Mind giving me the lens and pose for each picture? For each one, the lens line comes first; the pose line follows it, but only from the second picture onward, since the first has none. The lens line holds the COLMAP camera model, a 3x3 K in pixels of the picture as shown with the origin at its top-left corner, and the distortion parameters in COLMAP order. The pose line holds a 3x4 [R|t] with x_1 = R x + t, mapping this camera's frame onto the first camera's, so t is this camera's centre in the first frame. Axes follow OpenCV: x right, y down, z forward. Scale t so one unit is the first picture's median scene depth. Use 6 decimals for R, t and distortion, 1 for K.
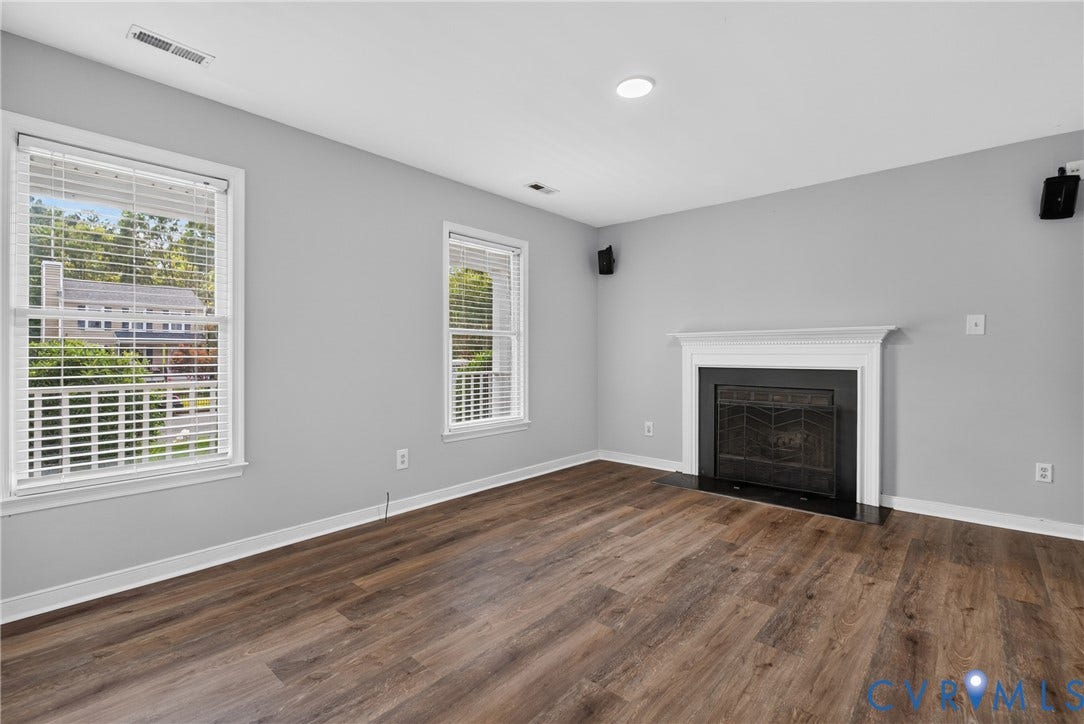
lens RADIAL K [[477.4, 0, 548.0], [0, 477.4, 359.2], [0, 0, 1]] dist [-0.005018, 0.000825]
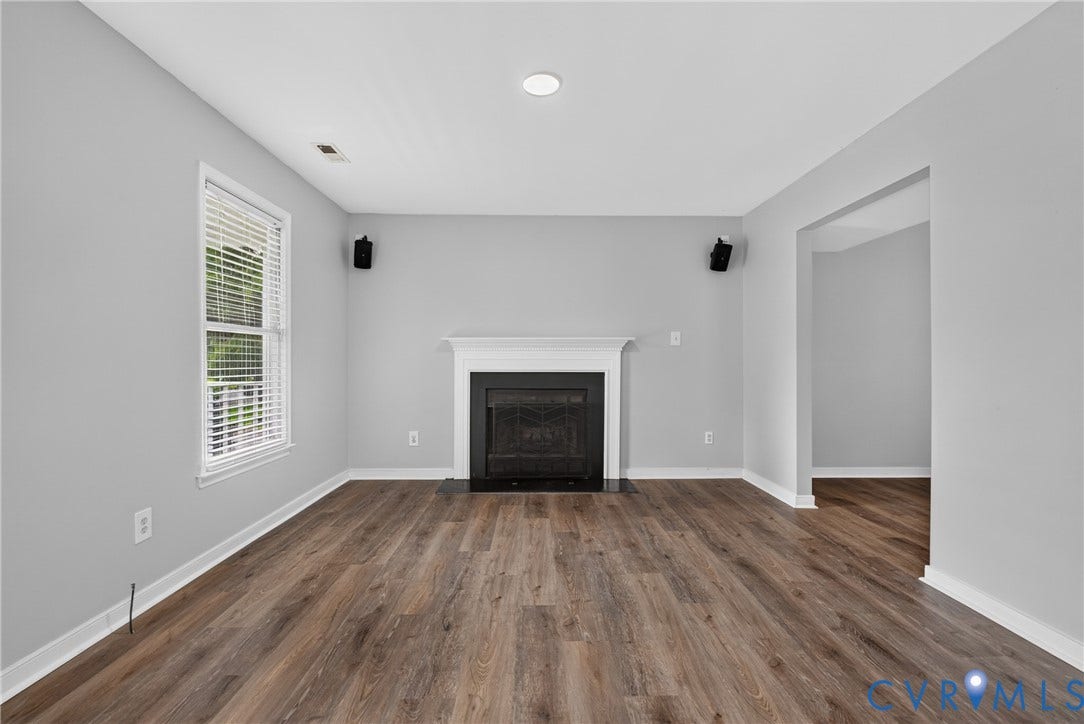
lens RADIAL K [[477.4, 0, 540.4], [0, 477.4, 368.5], [0, 0, 1]] dist [-0.005018, 0.000825]
pose [[0.754074, -0.011536, 0.656689, -0.317863], [0.004927, 0.999917, 0.011908, -0.002720], [-0.656771, -0.005744, 0.754068, 0.183076]]
